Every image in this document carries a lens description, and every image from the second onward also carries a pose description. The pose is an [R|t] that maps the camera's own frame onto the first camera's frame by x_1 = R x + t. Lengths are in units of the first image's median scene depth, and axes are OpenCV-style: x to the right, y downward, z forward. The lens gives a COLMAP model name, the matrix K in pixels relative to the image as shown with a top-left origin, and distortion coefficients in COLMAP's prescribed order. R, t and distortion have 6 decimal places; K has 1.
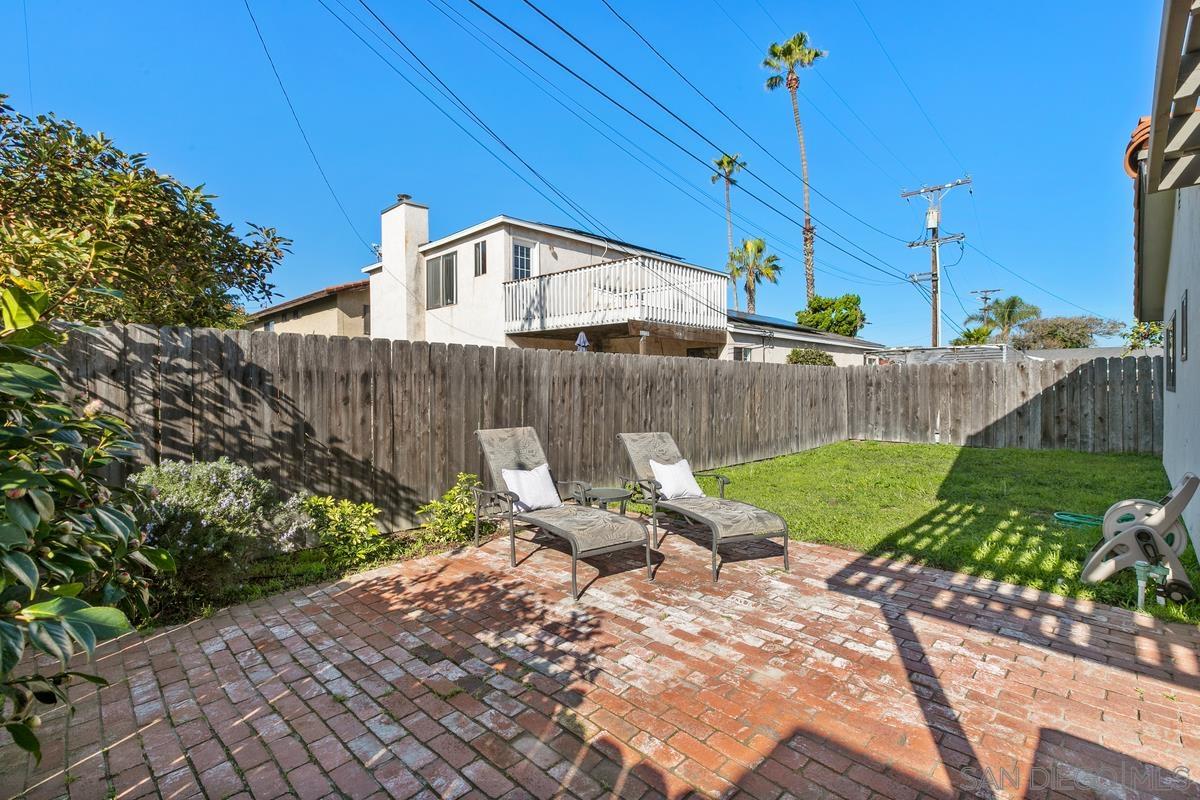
lens RADIAL K [[549.3, 0, 587.6], [0, 549.3, 389.3], [0, 0, 1]] dist [-0.004441, 0.000037]
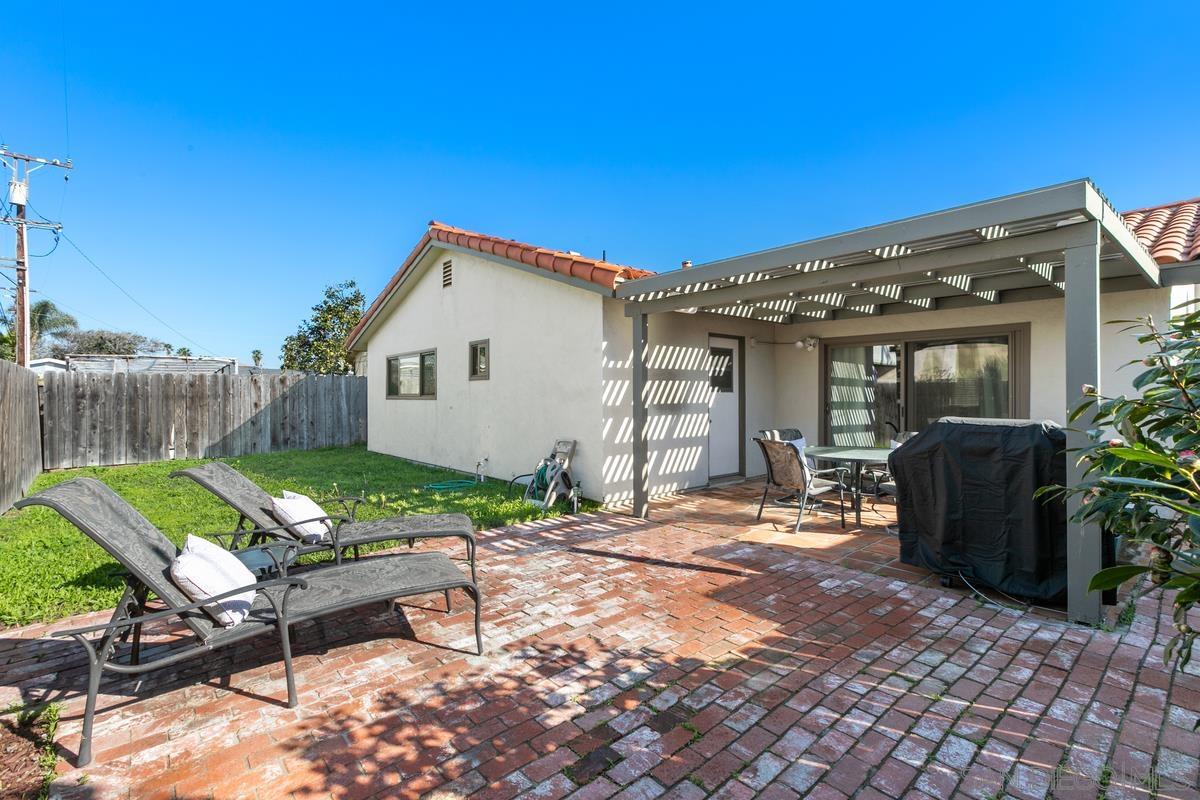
lens RADIAL K [[549.3, 0, 587.4], [0, 549.3, 399.0], [0, 0, 1]] dist [-0.004441, 0.000037]
pose [[0.070984, -0.005160, 0.997464, -0.792909], [0.014084, 0.999892, 0.004170, 0.005163], [-0.997378, 0.013752, 0.071049, 0.756606]]
